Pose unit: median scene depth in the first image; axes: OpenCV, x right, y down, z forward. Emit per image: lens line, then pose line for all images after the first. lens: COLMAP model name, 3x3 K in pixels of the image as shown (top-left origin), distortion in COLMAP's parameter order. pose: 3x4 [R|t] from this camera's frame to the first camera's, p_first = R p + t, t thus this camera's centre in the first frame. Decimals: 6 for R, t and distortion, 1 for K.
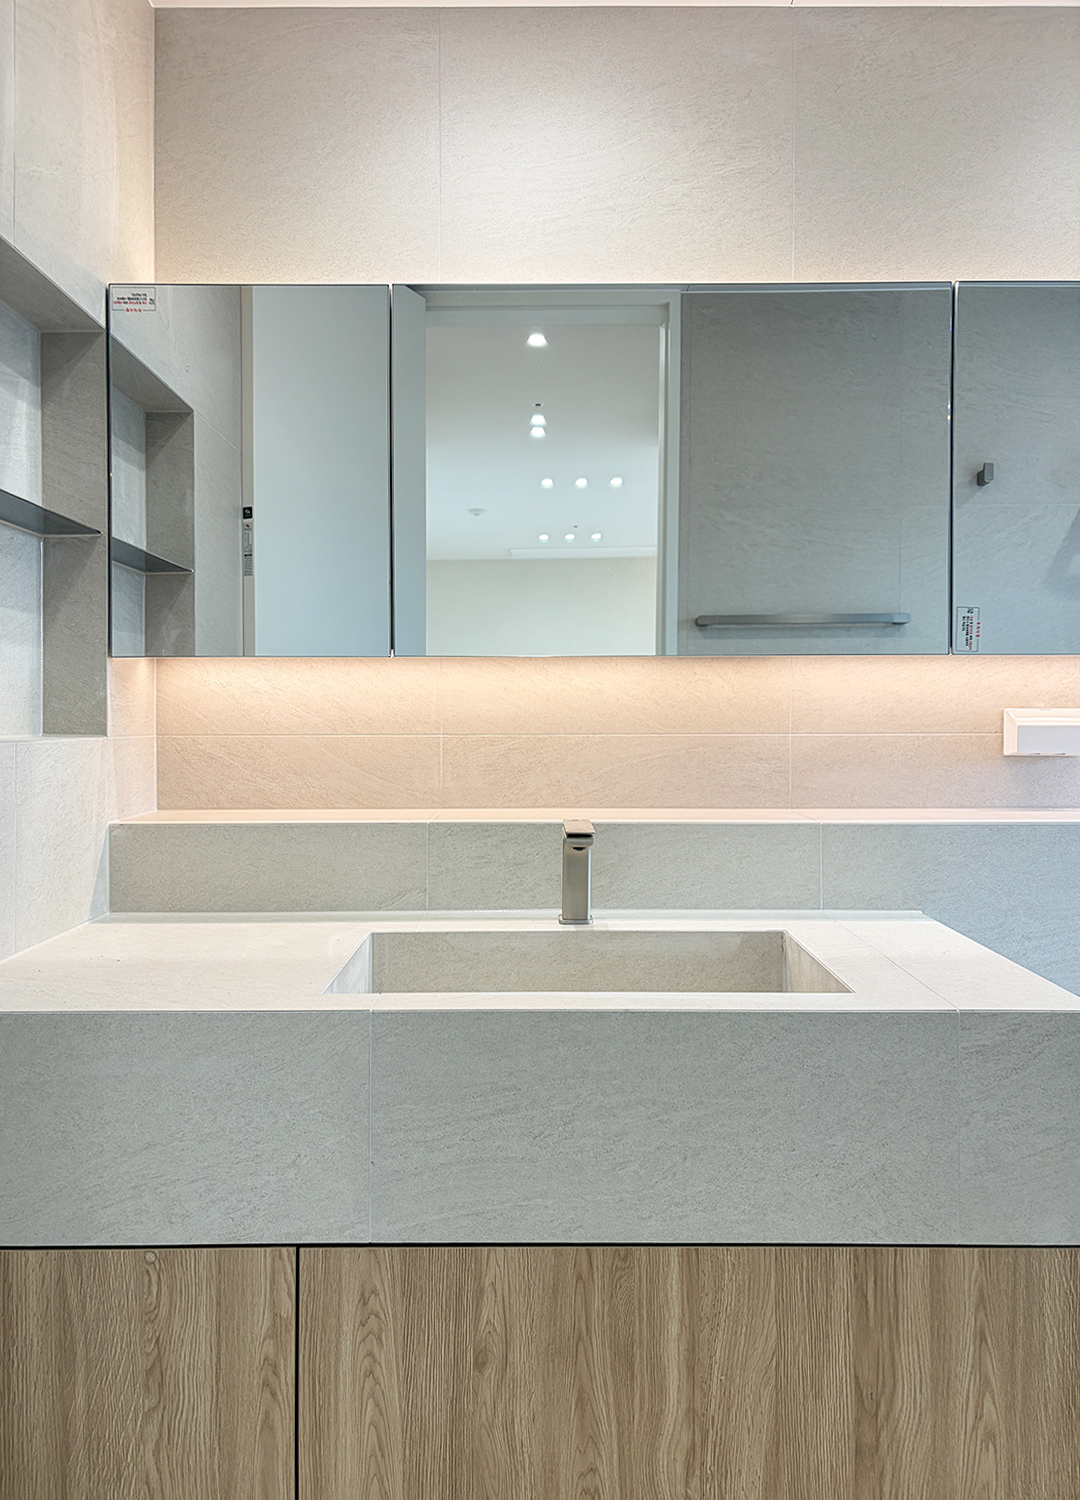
lens RADIAL K [[1112.9, 0, 540.0], [0, 1112.9, 750.0], [0, 0, 1]] dist [0.041657, -0.002730]
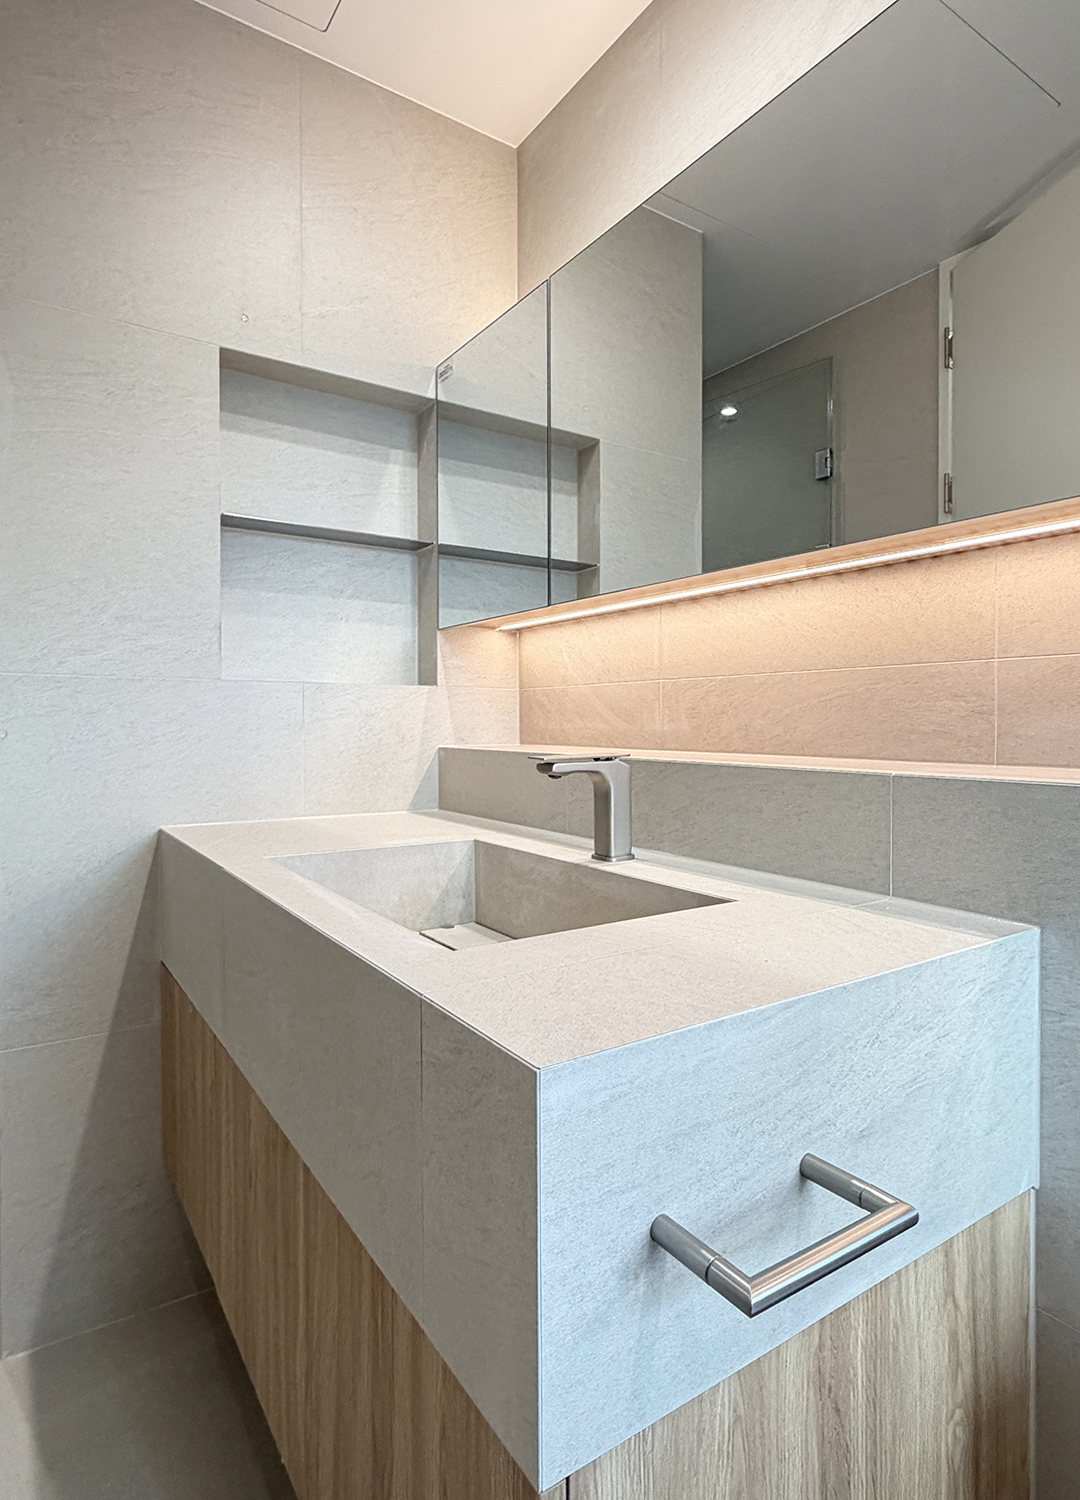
lens RADIAL K [[827.1, 0, 540.0], [0, 827.1, 750.0], [0, 0, 1]] dist [0.000596, 0.000291]
pose [[0.557765, 0.029852, -0.829462, 0.559856], [-0.027395, 0.999471, 0.017549, 0.047257], [0.829547, 0.012936, 0.558287, 0.522099]]
